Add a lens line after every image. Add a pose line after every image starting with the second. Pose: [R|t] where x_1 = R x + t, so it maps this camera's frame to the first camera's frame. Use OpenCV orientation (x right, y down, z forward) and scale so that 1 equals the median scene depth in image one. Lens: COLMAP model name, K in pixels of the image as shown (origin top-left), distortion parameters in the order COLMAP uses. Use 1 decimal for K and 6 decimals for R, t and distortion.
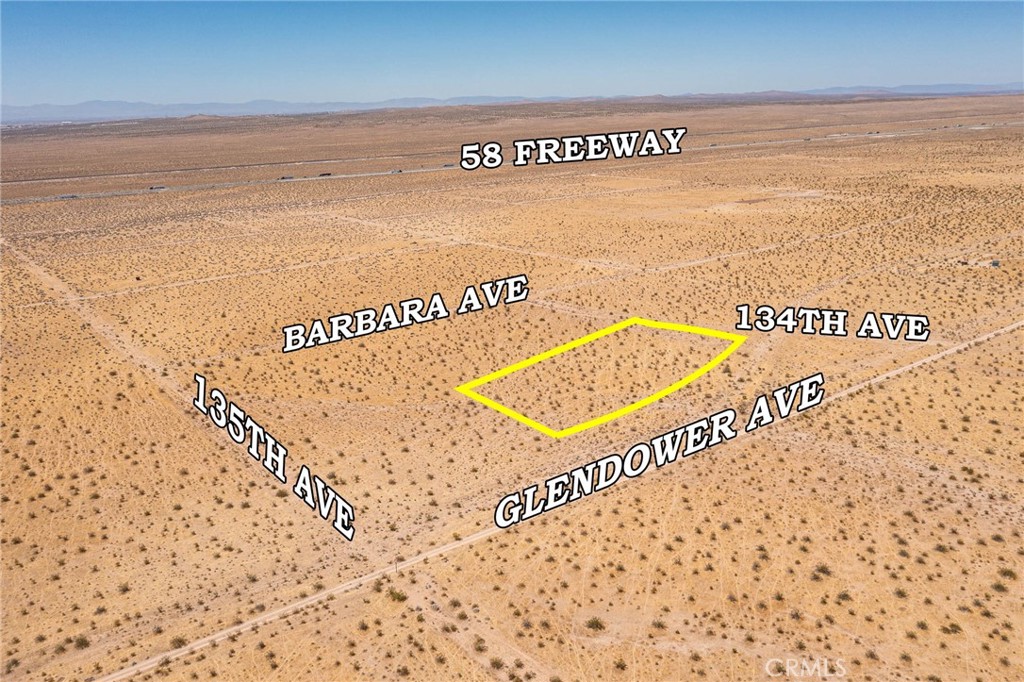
lens RADIAL K [[779.6, 0, 512.0], [0, 779.6, 341.0], [0, 0, 1]] dist [-0.006885, 0.000346]
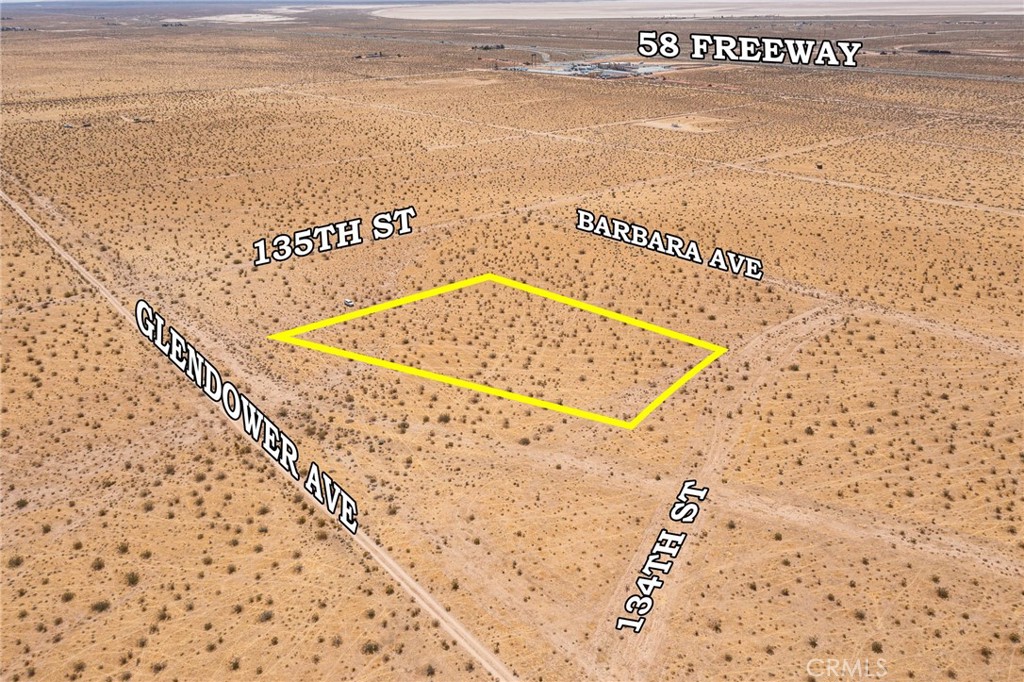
lens RADIAL K [[940.9, 0, 532.1], [0, 940.9, 341.8], [0, 0, 1]] dist [-0.010829, 0.016835]
pose [[0.012624, 0.362031, -0.932080, 0.929139], [-0.293283, 0.892498, 0.342685, -0.284236], [0.955942, 0.269037, 0.117445, 0.945567]]
